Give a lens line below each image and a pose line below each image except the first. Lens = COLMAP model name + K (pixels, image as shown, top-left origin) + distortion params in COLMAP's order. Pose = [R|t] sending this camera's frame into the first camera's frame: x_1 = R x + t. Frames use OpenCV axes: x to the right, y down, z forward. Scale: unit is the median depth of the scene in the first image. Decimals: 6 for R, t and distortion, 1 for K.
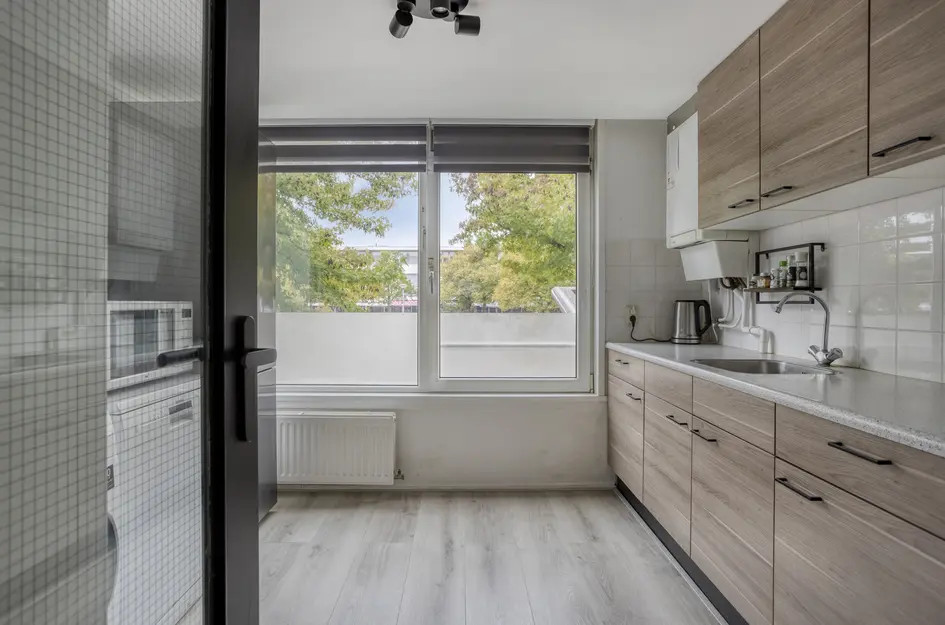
lens RADIAL K [[545.2, 0, 471.6], [0, 545.2, 307.7], [0, 0, 1]] dist [0.000256, 0.000009]
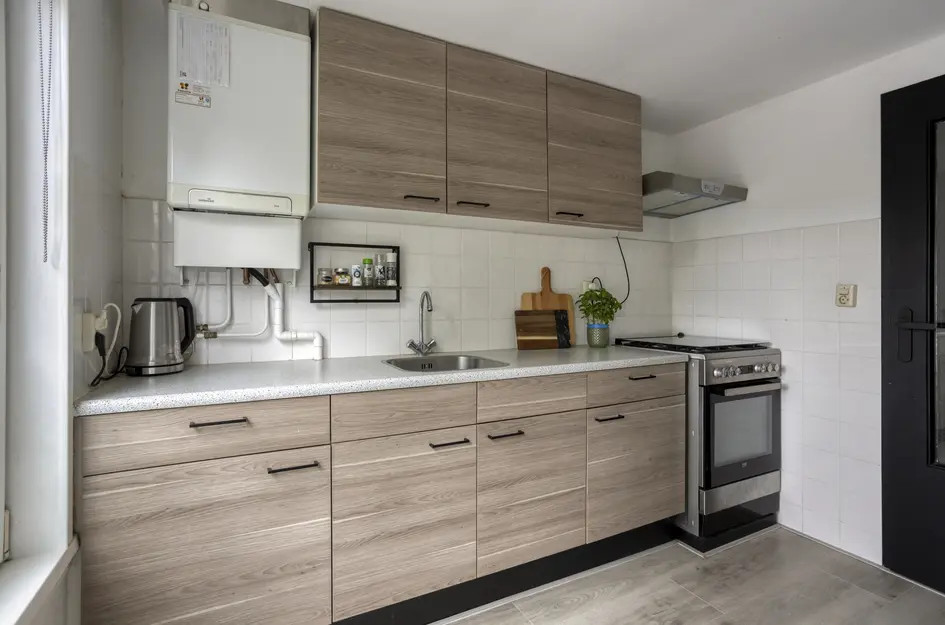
lens RADIAL K [[457.1, 0, 479.3], [0, 457.1, 301.1], [0, 0, 1]] dist [-0.003950, -0.000574]
pose [[-0.450950, 0.000293, 0.892549, -0.255643], [0.014349, 0.999873, 0.006922, -0.012891], [-0.892434, 0.015928, -0.450897, 1.198639]]
